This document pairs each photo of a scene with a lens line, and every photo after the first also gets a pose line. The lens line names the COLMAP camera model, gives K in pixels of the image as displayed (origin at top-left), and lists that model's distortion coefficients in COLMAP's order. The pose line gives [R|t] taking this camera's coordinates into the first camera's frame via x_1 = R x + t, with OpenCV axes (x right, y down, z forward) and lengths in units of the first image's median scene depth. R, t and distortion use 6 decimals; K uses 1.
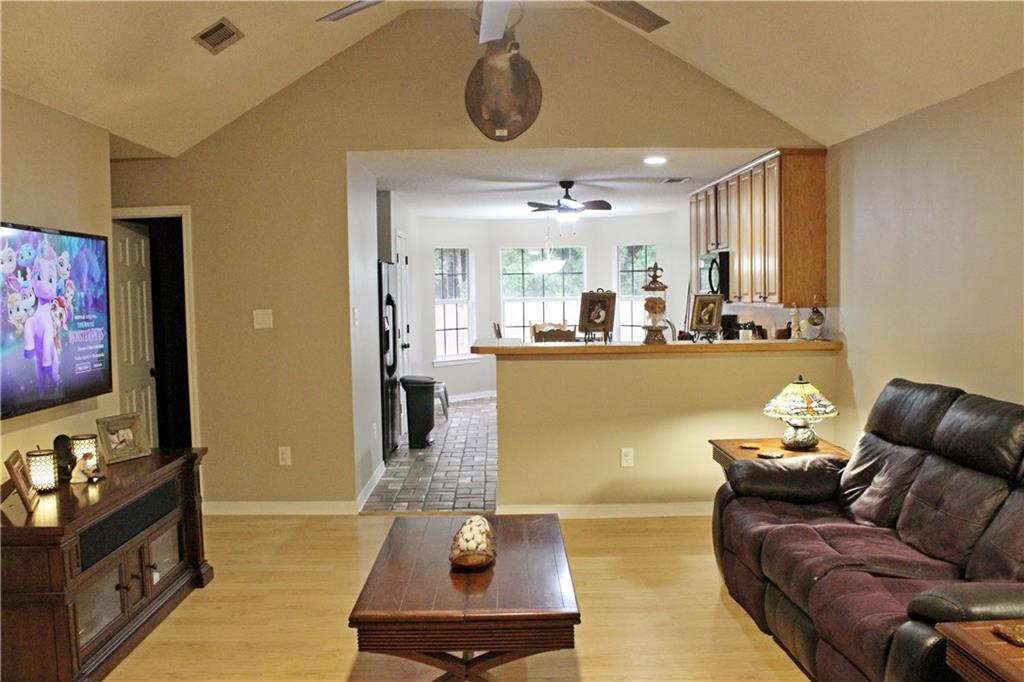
lens RADIAL K [[848.1, 0, 511.7], [0, 848.1, 351.8], [0, 0, 1]] dist [-0.167373, 0.150318]
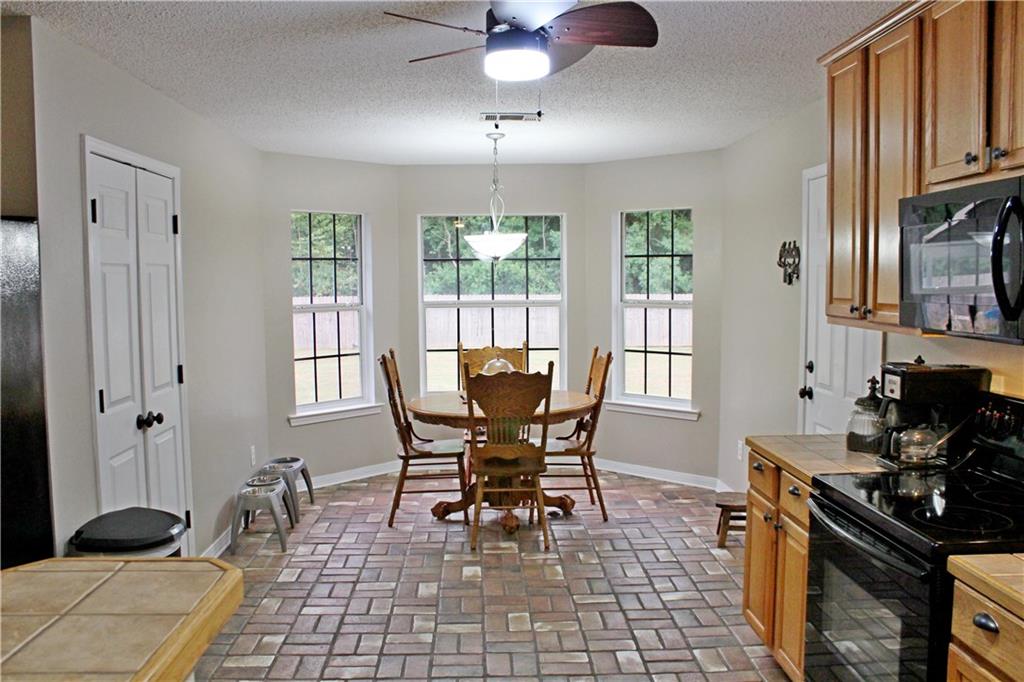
lens RADIAL K [[848.1, 0, 511.7], [0, 848.1, 351.8], [0, 0, 1]] dist [-0.167373, 0.150318]
pose [[0.999524, 0.004422, 0.030518, 0.035029], [-0.004655, 0.999961, 0.007557, -0.035947], [-0.030483, -0.007695, 0.999506, 0.442412]]
